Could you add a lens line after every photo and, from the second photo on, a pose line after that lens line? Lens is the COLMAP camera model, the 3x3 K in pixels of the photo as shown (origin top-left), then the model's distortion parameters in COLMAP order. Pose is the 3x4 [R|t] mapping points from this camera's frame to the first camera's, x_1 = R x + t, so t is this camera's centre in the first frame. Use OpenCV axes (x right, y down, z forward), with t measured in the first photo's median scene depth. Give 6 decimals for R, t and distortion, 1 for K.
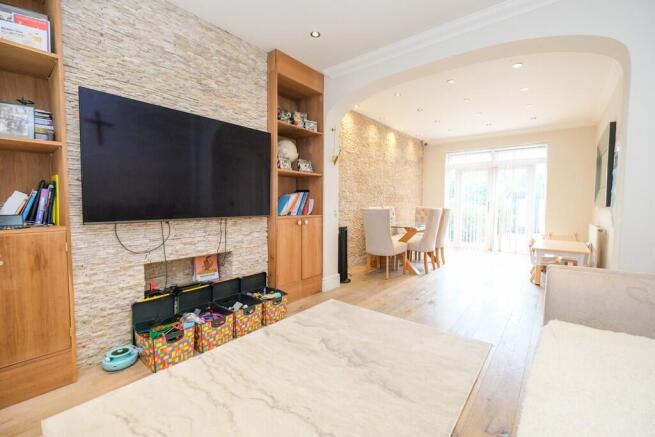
lens RADIAL K [[280.9, 0, 326.7], [0, 280.9, 219.6], [0, 0, 1]] dist [0.001483, -0.000034]
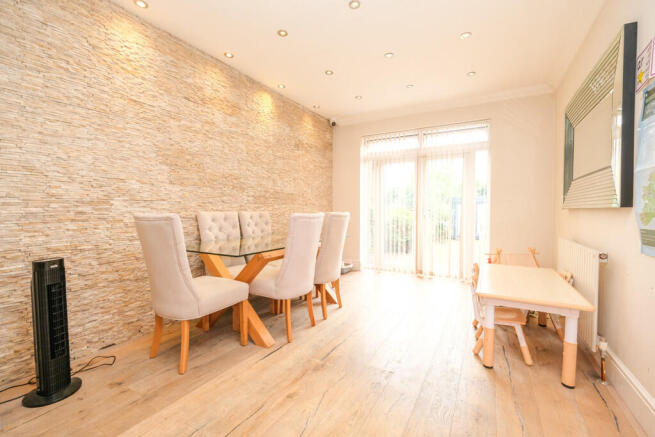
lens RADIAL K [[280.9, 0, 328.8], [0, 280.9, 218.1], [0, 0, 1]] dist [0.001483, -0.000034]
pose [[0.986802, -0.008093, 0.161728, 0.252285], [0.013274, 0.999432, -0.030979, -0.010170], [-0.161385, 0.032717, 0.986349, 0.349913]]
